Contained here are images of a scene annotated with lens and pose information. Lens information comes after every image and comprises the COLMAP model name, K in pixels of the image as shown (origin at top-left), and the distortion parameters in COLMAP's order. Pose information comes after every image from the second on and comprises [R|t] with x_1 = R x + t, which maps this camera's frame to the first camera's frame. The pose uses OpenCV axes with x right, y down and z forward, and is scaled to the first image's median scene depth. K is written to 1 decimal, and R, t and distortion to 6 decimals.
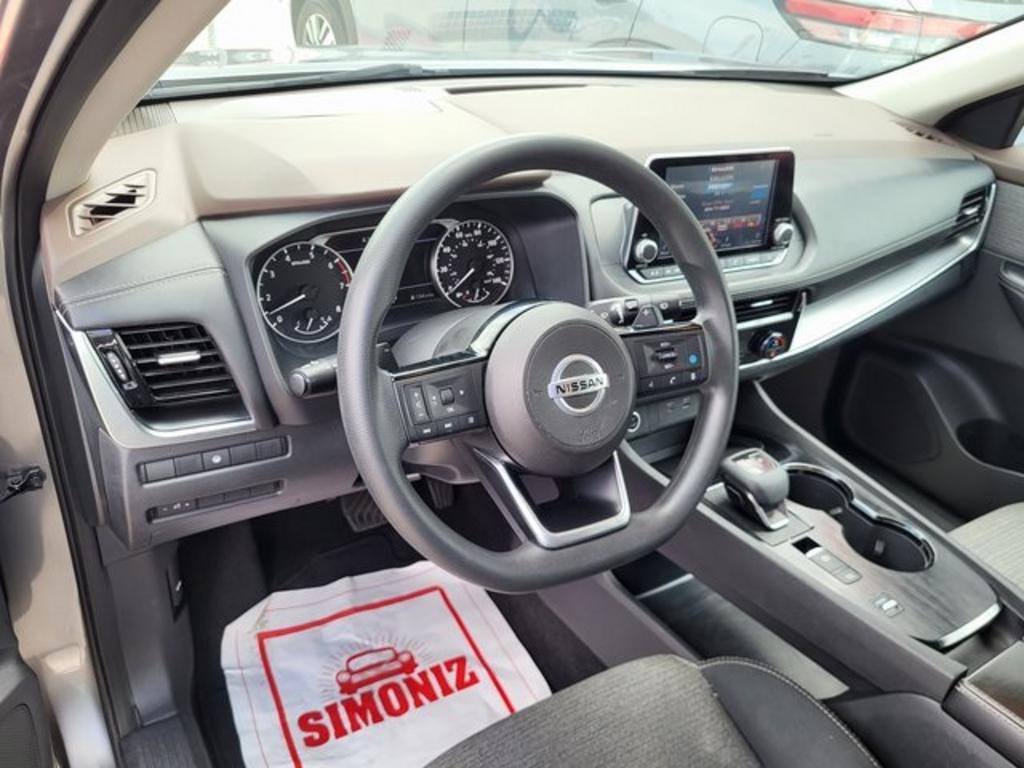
lens RADIAL K [[815.9, 0, 512.0], [0, 815.9, 384.0], [0, 0, 1]] dist [-0.006903, -0.007863]
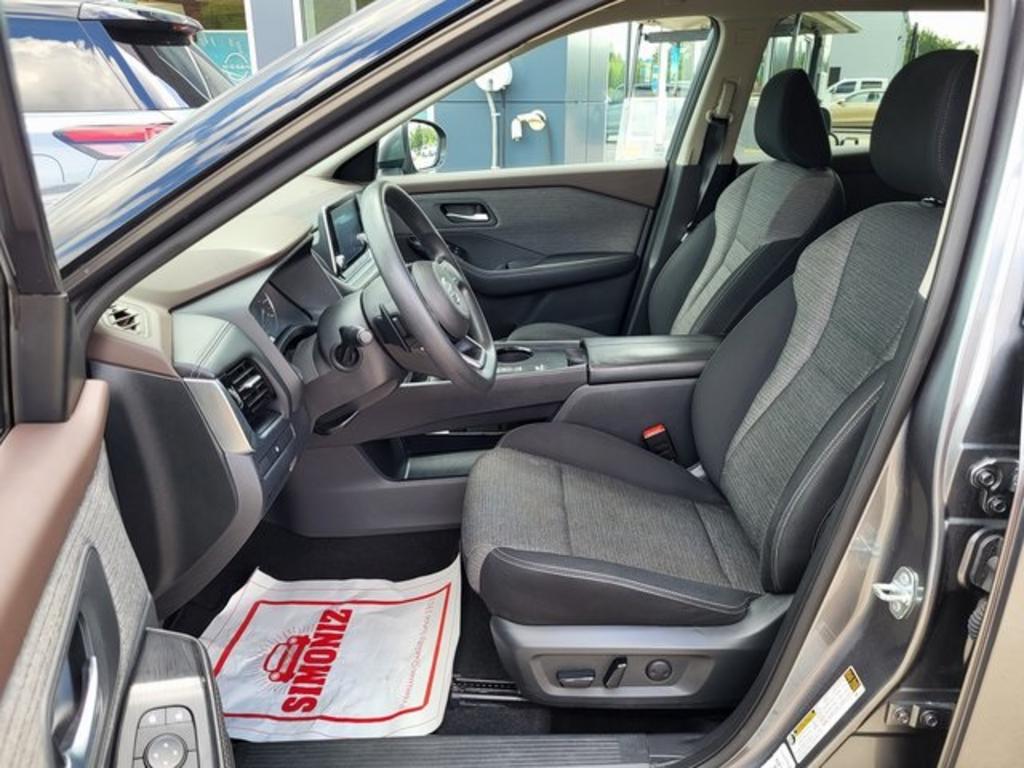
lens RADIAL K [[815.9, 0, 512.0], [0, 815.9, 384.0], [0, 0, 1]] dist [-0.006903, -0.007863]
pose [[0.526265, -0.419336, 0.739732, -0.918590], [0.507397, 0.852954, 0.122544, 0.021565], [-0.682344, 0.310847, 0.661650, -0.228403]]
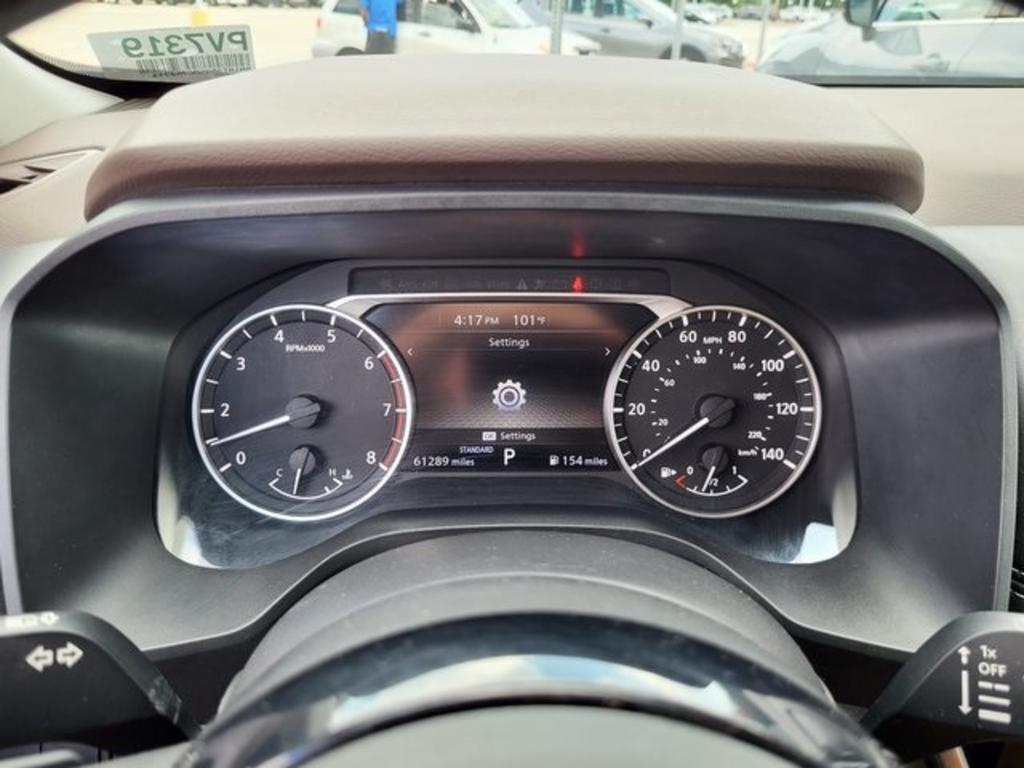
lens RADIAL K [[815.9, 0, 512.0], [0, 815.9, 384.0], [0, 0, 1]] dist [-0.006903, -0.007863]
pose [[0.853103, 0.133006, -0.504505, 0.074910], [-0.207236, 0.973793, -0.093701, -0.096151], [0.478821, 0.184488, 0.858309, 0.576164]]
